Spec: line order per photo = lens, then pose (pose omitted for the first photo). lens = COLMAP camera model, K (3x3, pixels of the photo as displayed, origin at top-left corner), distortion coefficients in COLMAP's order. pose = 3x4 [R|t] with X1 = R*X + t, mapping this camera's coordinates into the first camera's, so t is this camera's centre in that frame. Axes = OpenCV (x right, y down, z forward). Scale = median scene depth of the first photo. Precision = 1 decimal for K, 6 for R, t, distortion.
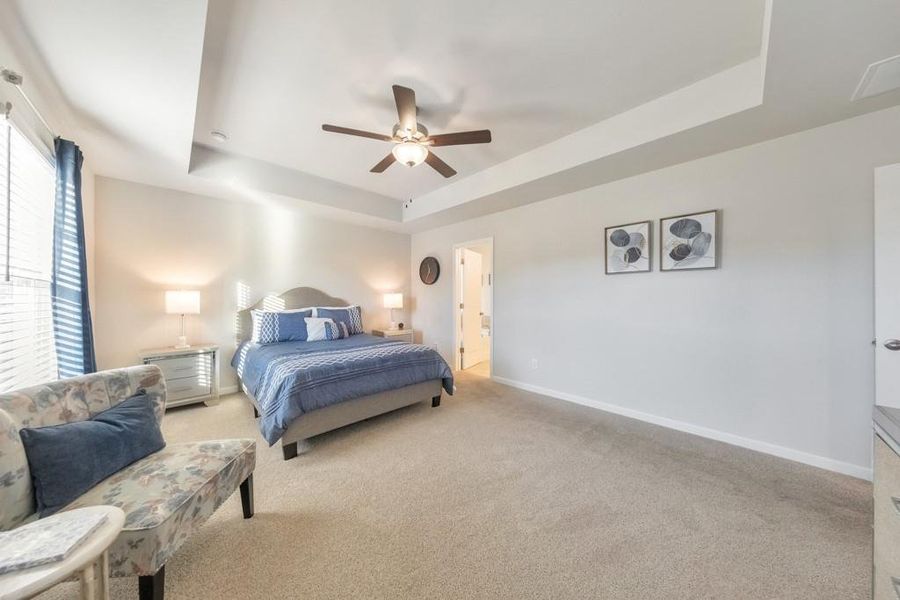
lens RADIAL K [[284.9, 0, 451.0], [0, 284.9, 302.9], [0, 0, 1]] dist [0.002239, 0.000047]
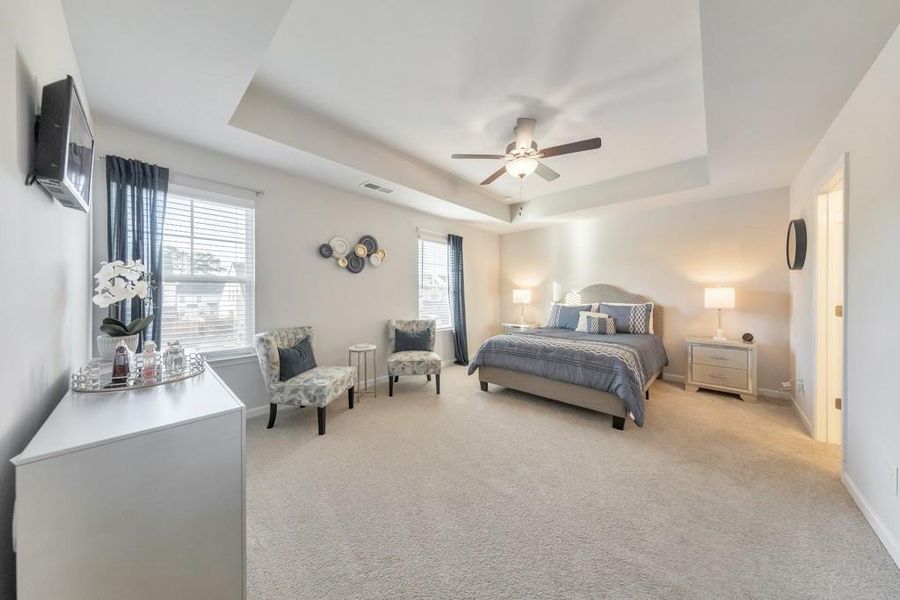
lens RADIAL K [[279.5, 0, 454.5], [0, 279.5, 295.5], [0, 0, 1]] dist [0.000279, -0.000034]
pose [[0.060142, 0.004146, -0.998181, 0.707126], [-0.018170, 0.999830, 0.003058, -0.006220], [0.998024, 0.017953, 0.060207, 0.491295]]
